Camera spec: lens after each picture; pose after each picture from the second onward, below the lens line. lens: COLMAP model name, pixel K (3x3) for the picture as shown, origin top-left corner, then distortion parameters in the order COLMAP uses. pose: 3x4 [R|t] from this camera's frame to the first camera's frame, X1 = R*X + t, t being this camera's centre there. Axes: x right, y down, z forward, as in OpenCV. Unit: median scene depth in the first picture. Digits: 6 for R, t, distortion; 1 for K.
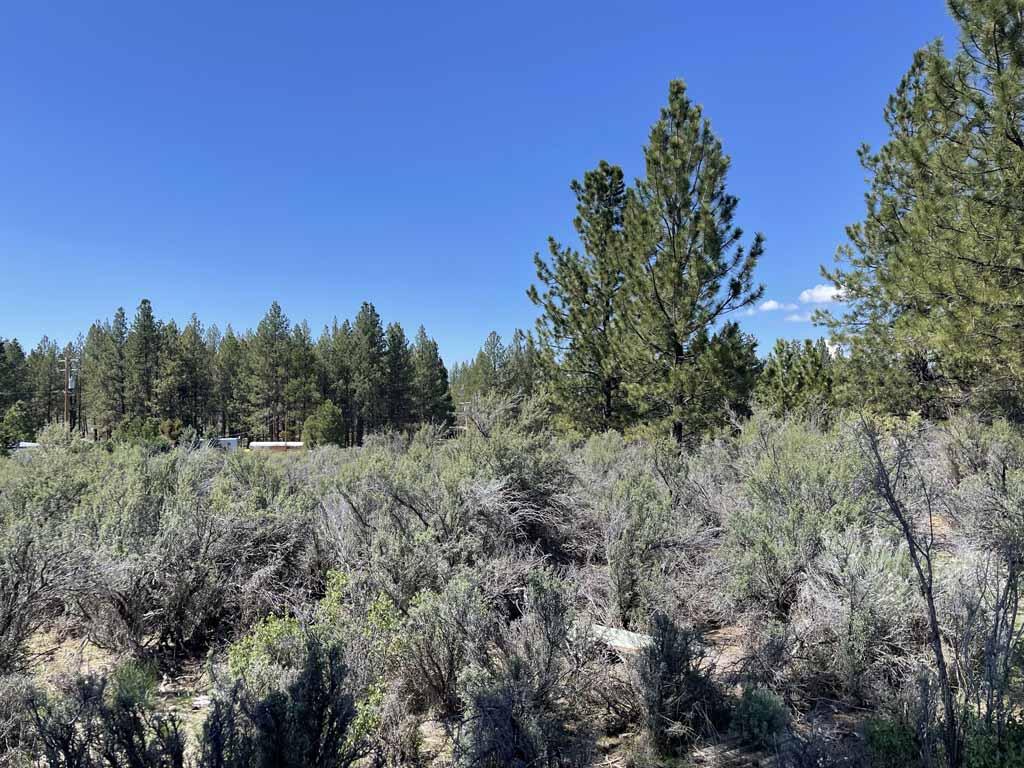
lens RADIAL K [[777.9, 0, 503.7], [0, 777.9, 382.9], [0, 0, 1]] dist [0.078993, -0.094669]
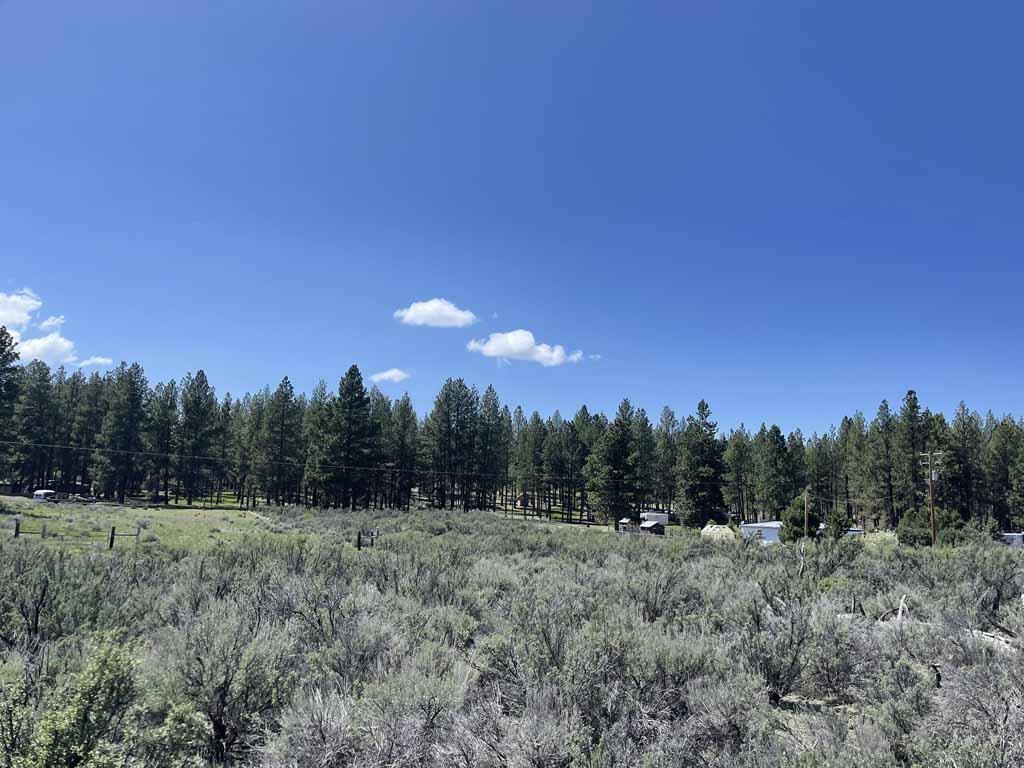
lens RADIAL K [[777.9, 0, 519.6], [0, 777.9, 396.7], [0, 0, 1]] dist [0.078993, -0.094669]
pose [[0.690375, -0.059112, -0.721032, -0.086646], [-0.008378, 0.995936, -0.089671, -0.002545], [0.723403, 0.067947, 0.687075, -0.095641]]
